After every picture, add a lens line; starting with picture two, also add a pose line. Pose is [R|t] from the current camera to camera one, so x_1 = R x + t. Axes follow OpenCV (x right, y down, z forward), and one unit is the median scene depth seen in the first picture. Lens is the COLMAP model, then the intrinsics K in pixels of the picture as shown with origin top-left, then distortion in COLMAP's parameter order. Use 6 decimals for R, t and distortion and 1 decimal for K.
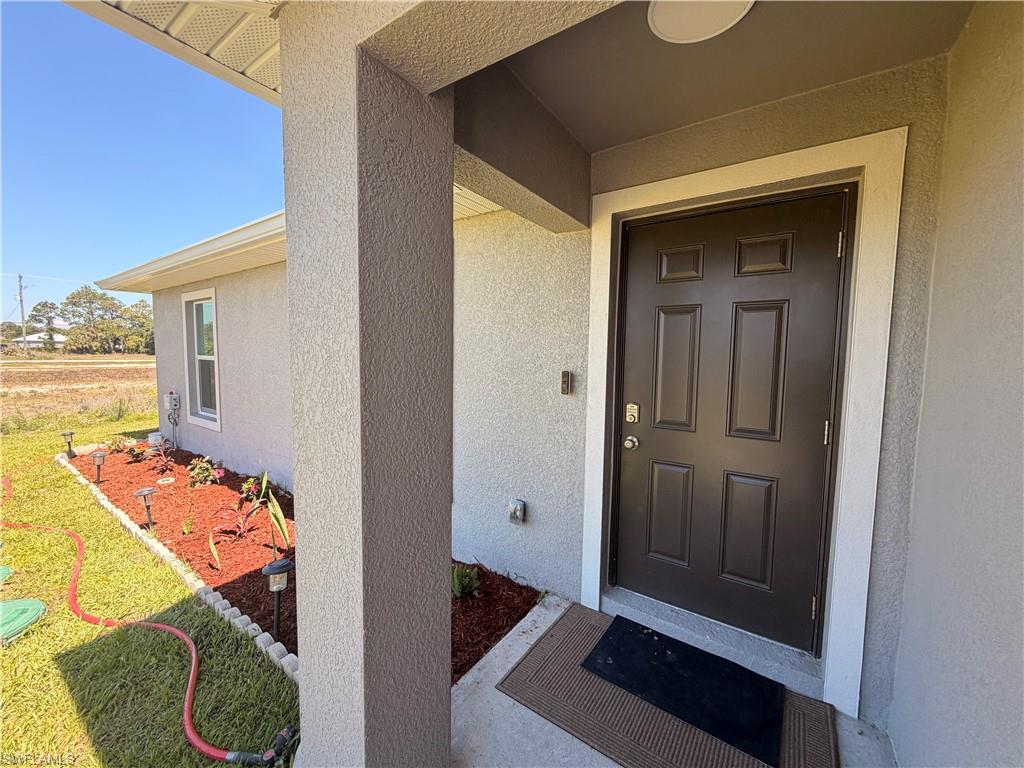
lens RADIAL K [[407.9, 0, 510.6], [0, 407.9, 383.5], [0, 0, 1]] dist [-0.000597, 0.000306]
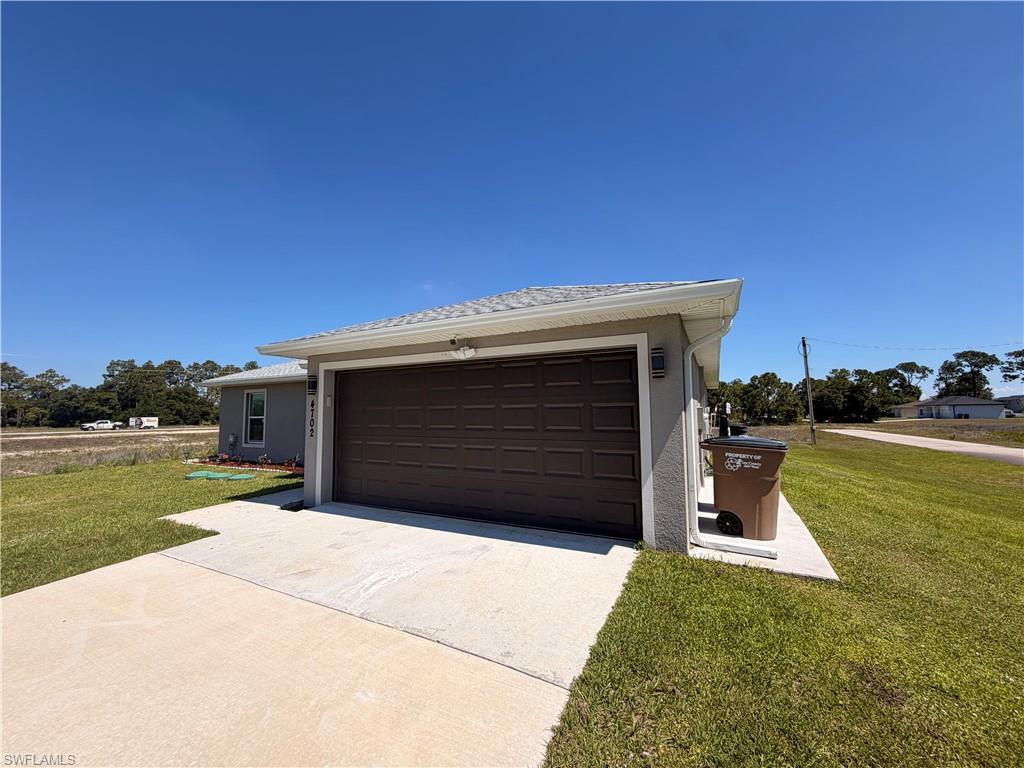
lens RADIAL K [[407.9, 0, 506.9], [0, 407.9, 383.1], [0, 0, 1]] dist [-0.000597, 0.000306]
pose [[0.989717, -0.008961, 0.142761, 0.019199], [0.031342, 0.987369, -0.155309, 0.008582], [-0.139566, 0.158187, 0.977496, -0.086079]]
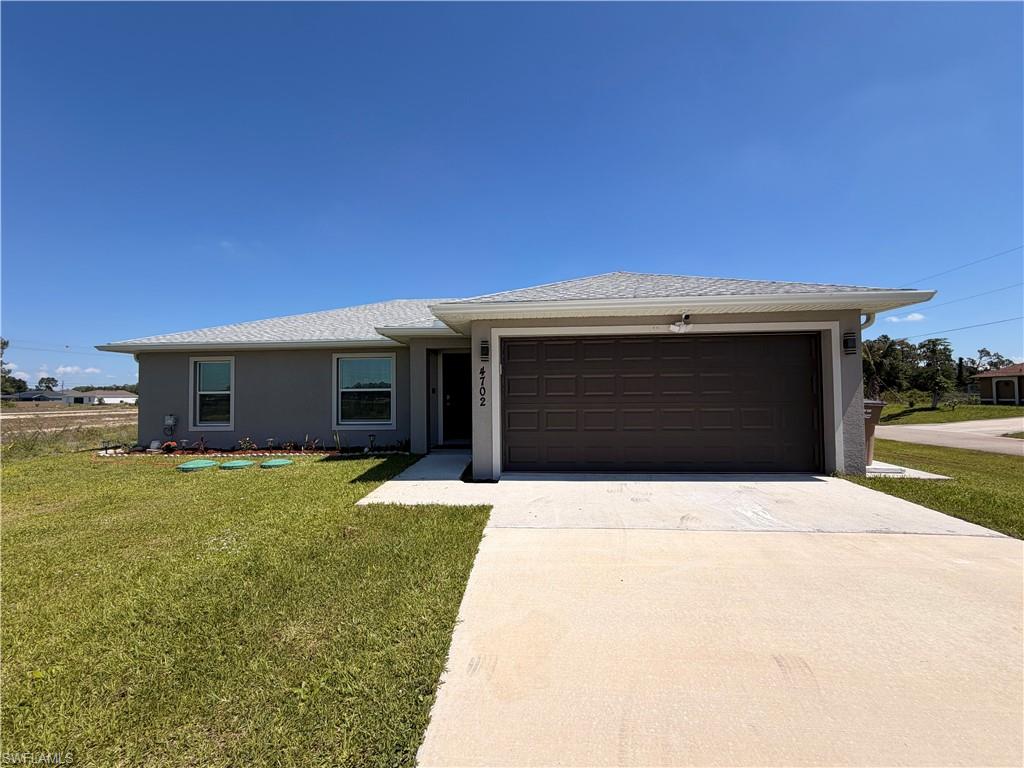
lens RADIAL K [[407.9, 0, 508.3], [0, 407.9, 383.3], [0, 0, 1]] dist [-0.000597, 0.000306]
pose [[0.850726, -0.006081, 0.525575, -0.033577], [0.064184, 0.993652, -0.092395, 0.008455], [-0.521676, 0.112336, 0.845715, -0.070450]]
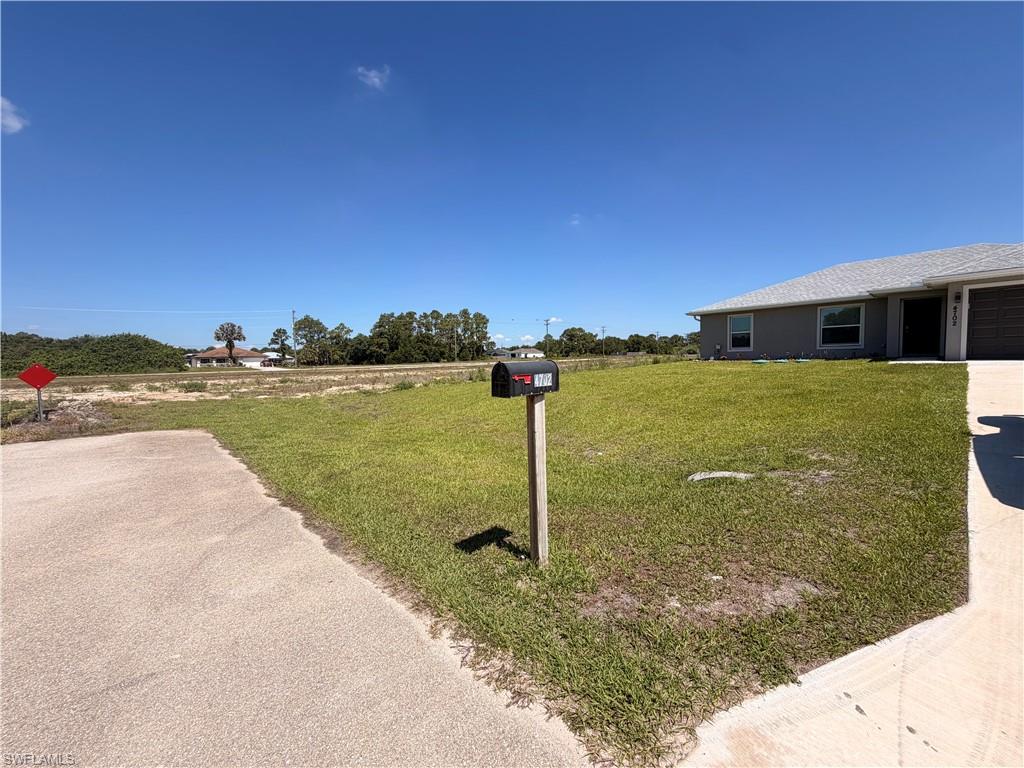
lens RADIAL K [[407.9, 0, 508.8], [0, 407.9, 381.5], [0, 0, 1]] dist [-0.000597, 0.000306]
pose [[0.975071, -0.024200, -0.220570, -0.112278], [0.019764, 0.999556, -0.022299, 0.023561], [0.221012, 0.017384, 0.975116, -0.169713]]
